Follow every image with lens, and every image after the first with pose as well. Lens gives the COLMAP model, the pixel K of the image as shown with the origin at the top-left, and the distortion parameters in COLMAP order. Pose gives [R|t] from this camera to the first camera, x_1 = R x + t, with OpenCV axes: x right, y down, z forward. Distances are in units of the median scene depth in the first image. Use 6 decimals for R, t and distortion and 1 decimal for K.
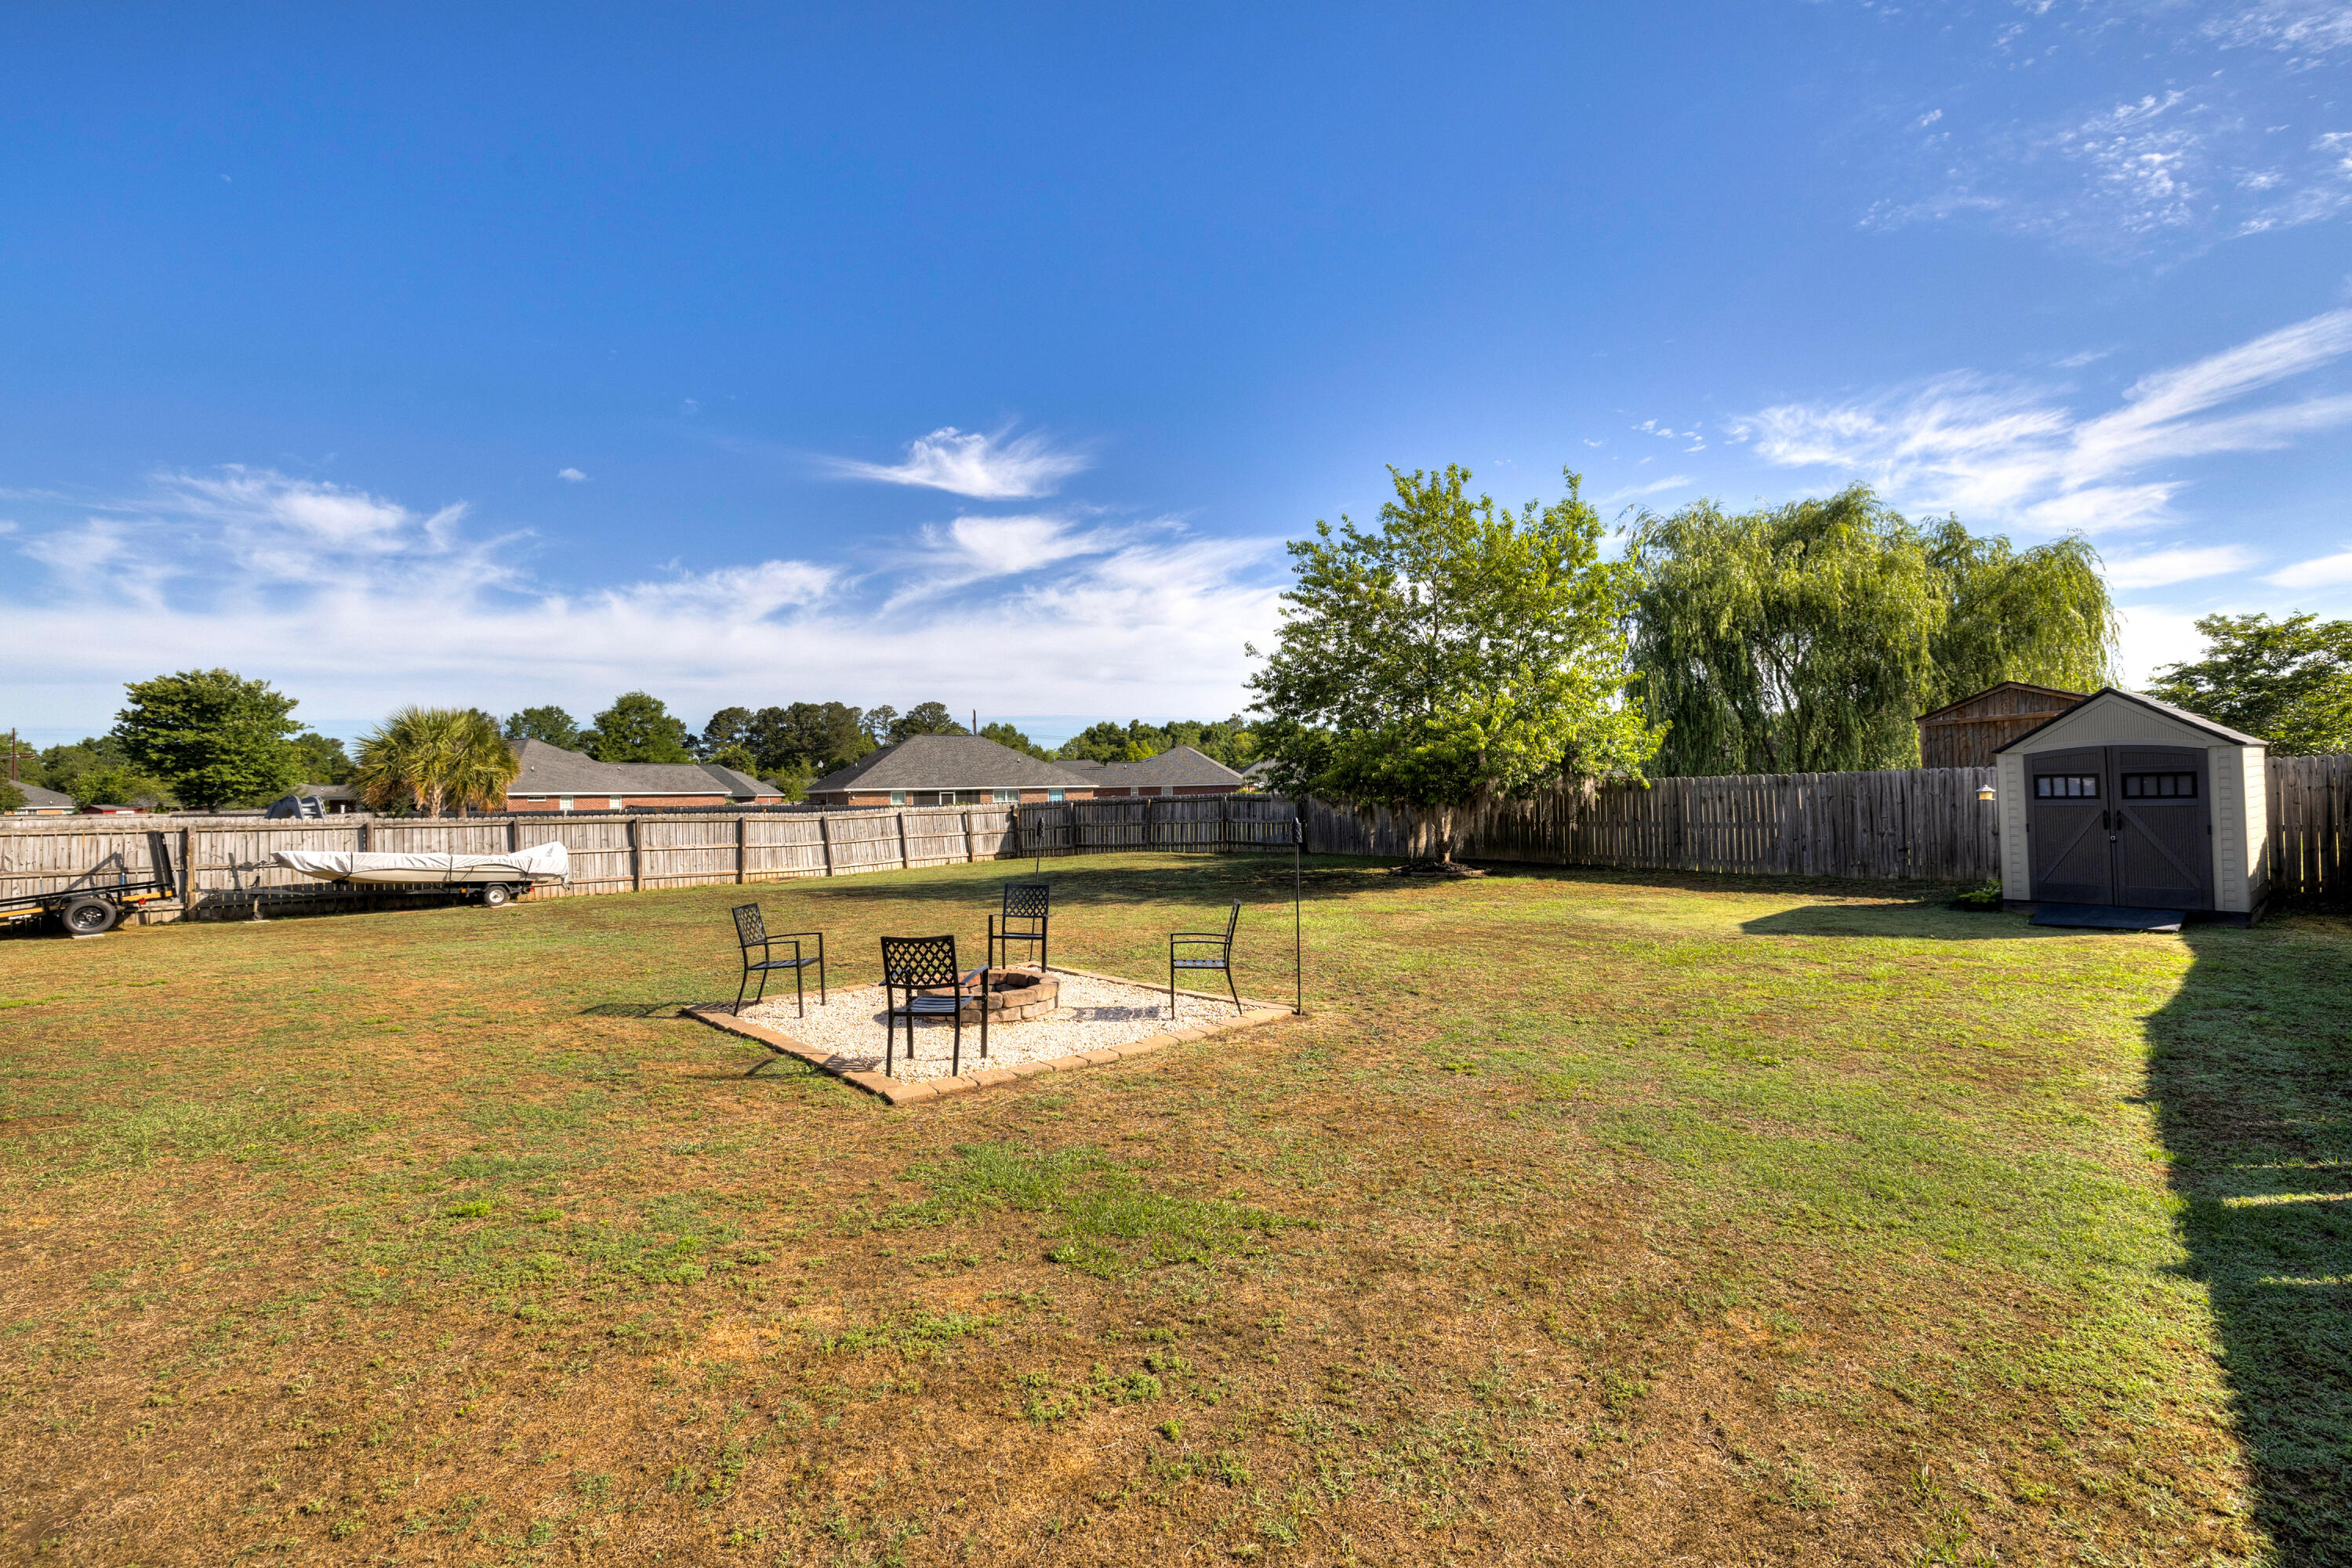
lens RADIAL K [[957.4, 0, 1176.5], [0, 957.4, 791.7], [0, 0, 1]] dist [0.003397, 0.000732]
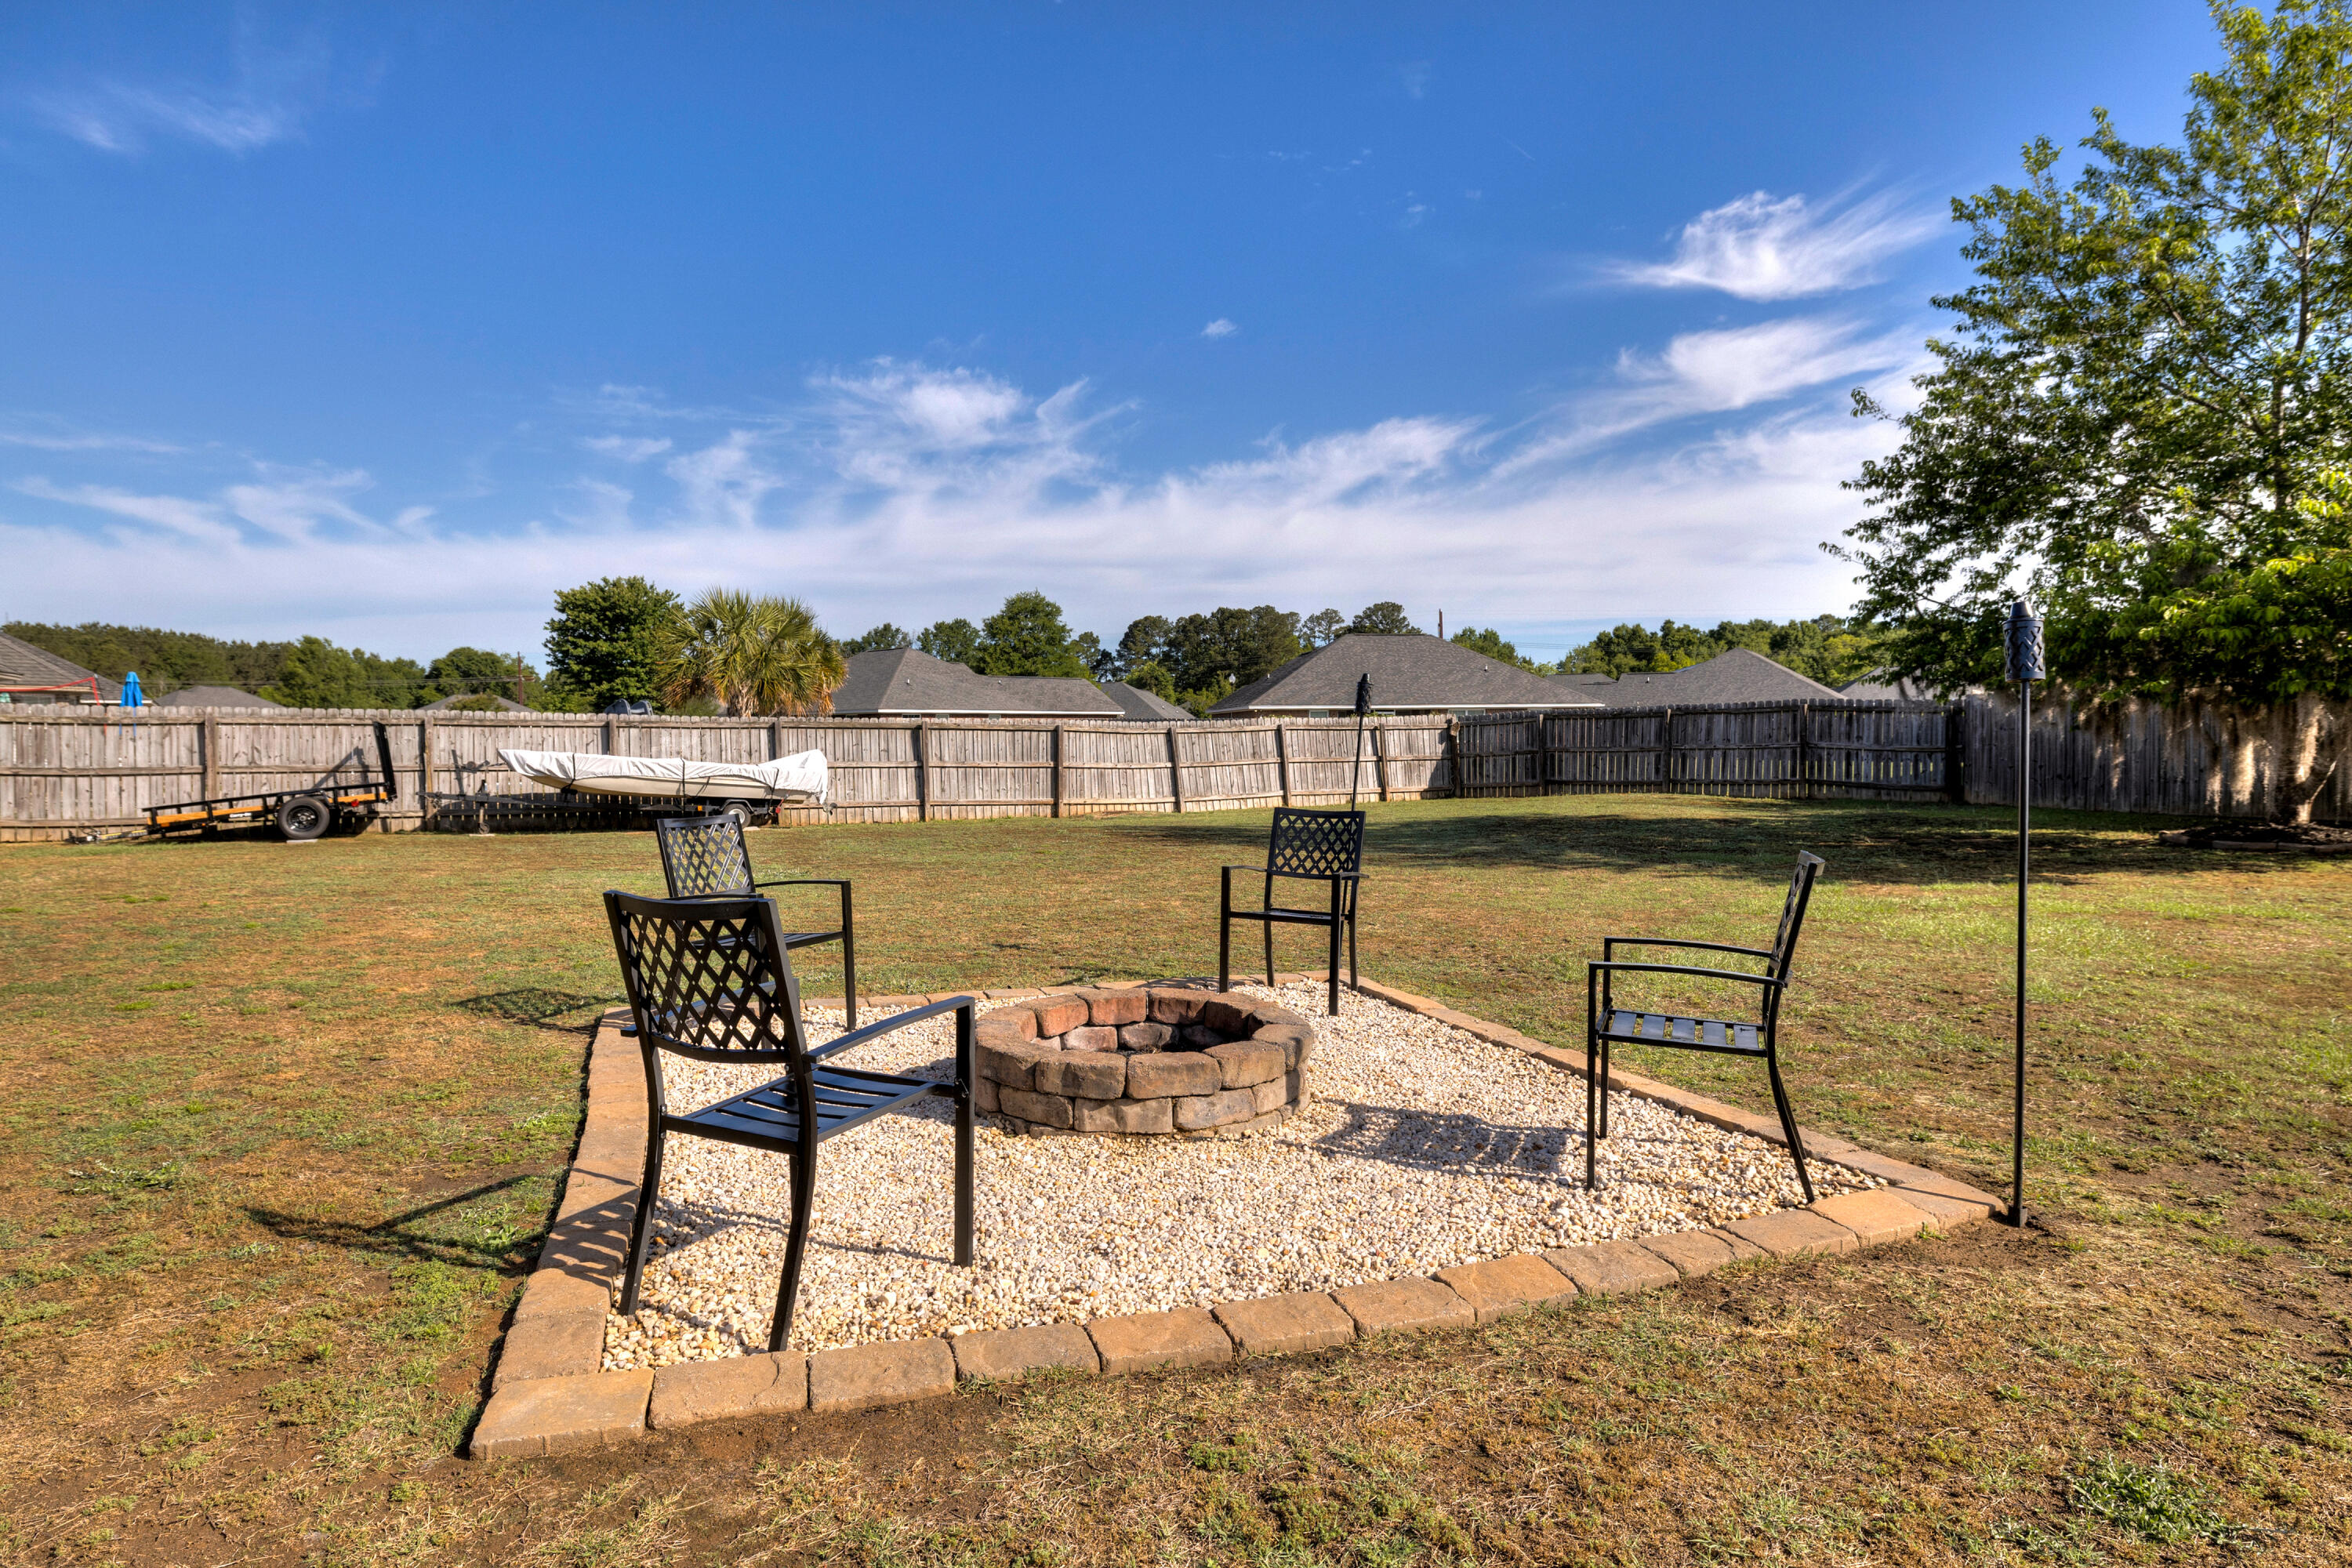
lens RADIAL K [[1309.4, 0, 1176.0], [0, 1309.4, 784.0], [0, 0, 1]] dist [0.002600, 0.001266]
pose [[0.921520, 0.027681, -0.387343, 0.012199], [-0.007287, 0.998513, 0.054020, 0.022186], [0.388262, -0.046958, 0.920352, 0.167312]]
